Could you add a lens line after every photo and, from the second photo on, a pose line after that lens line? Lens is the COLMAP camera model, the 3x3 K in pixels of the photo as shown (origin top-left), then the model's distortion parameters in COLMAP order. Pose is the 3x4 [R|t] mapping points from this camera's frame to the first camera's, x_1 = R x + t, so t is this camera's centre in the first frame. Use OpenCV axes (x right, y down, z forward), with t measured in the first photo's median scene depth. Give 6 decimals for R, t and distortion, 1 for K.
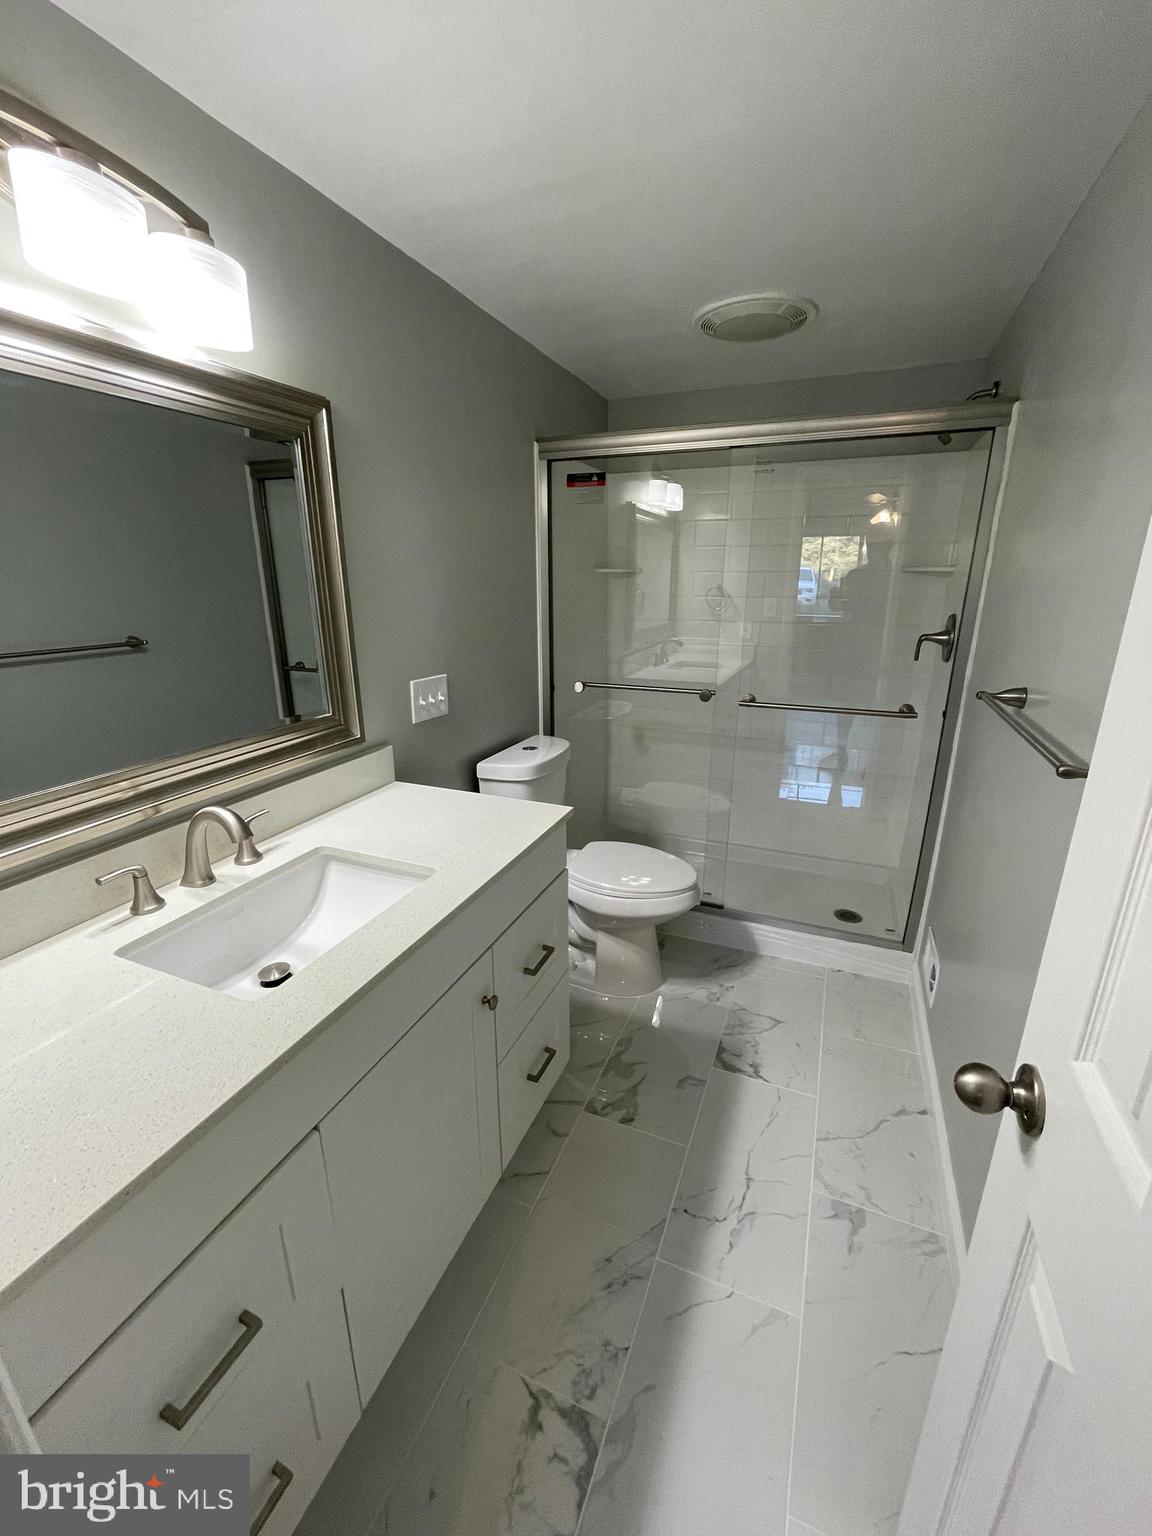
lens RADIAL K [[624.3, 0, 576.0], [0, 624.3, 768.0], [0, 0, 1]] dist [-0.000704, -0.000065]
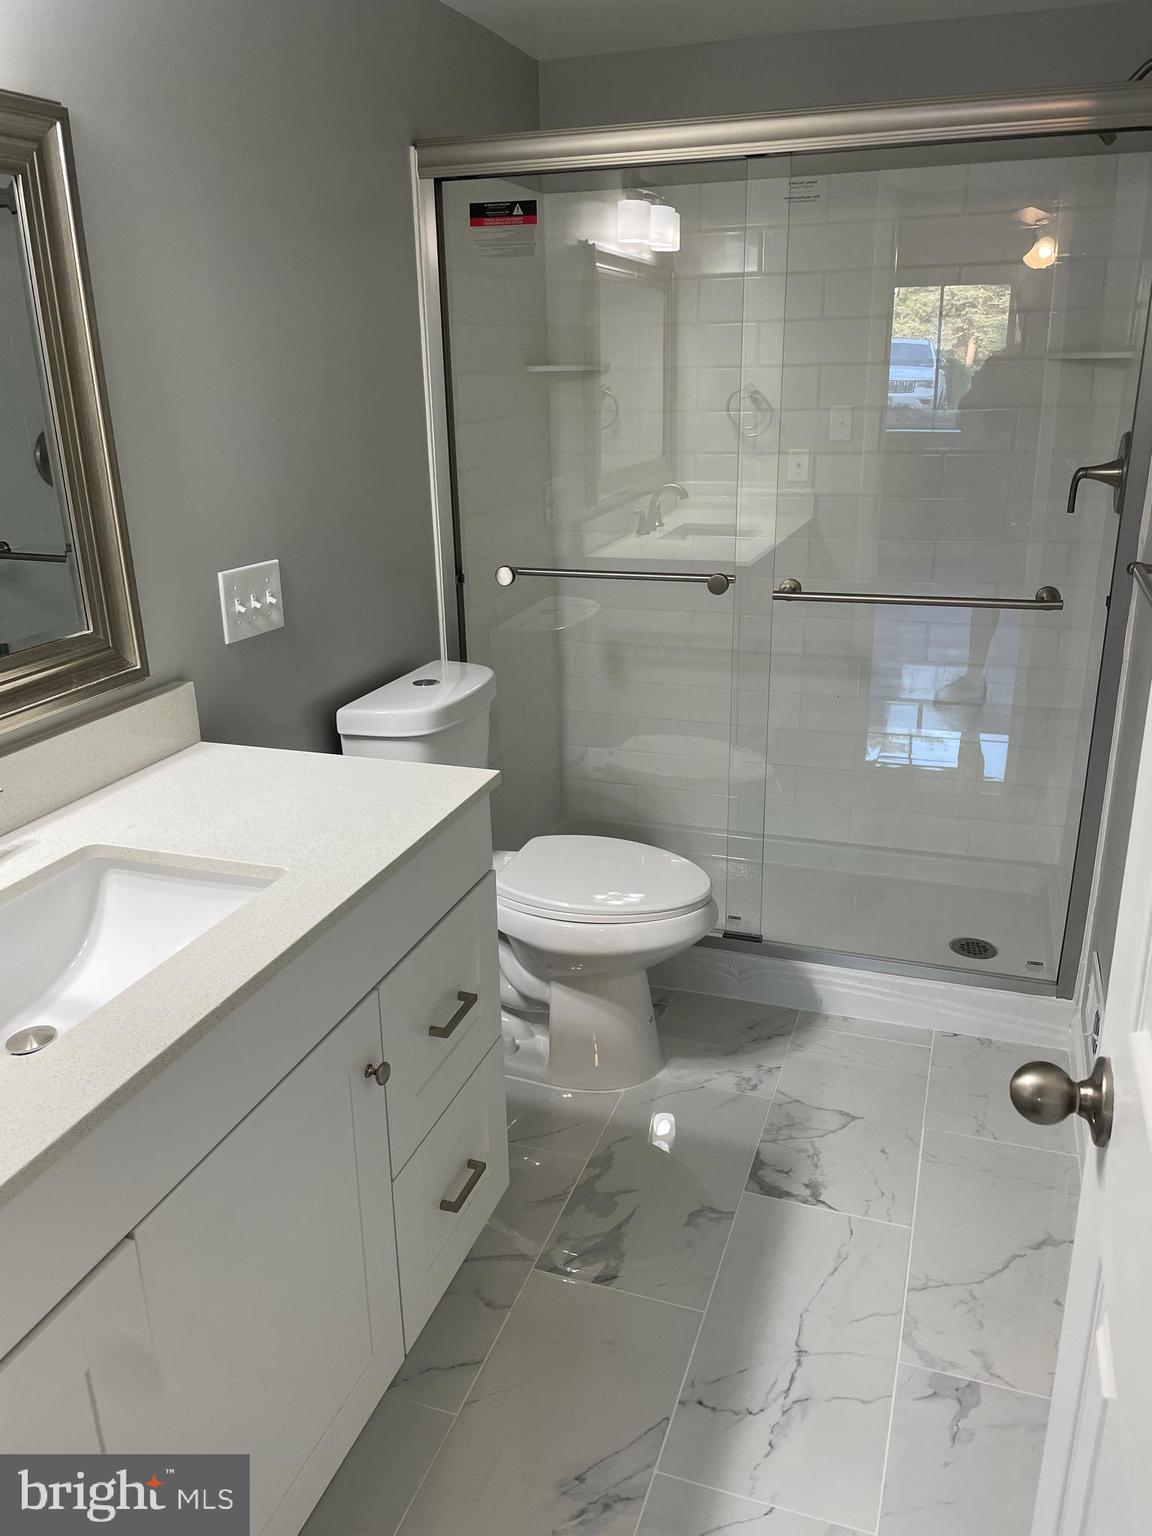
lens RADIAL K [[1158.1, 0, 573.4], [0, 1158.1, 758.4], [0, 0, 1]] dist [0.114091, -0.185889]
pose [[0.998006, -0.036858, 0.051247, 0.007519], [0.035384, 0.998942, 0.029382, 0.013985], [-0.052275, -0.027510, 0.998254, -0.114574]]
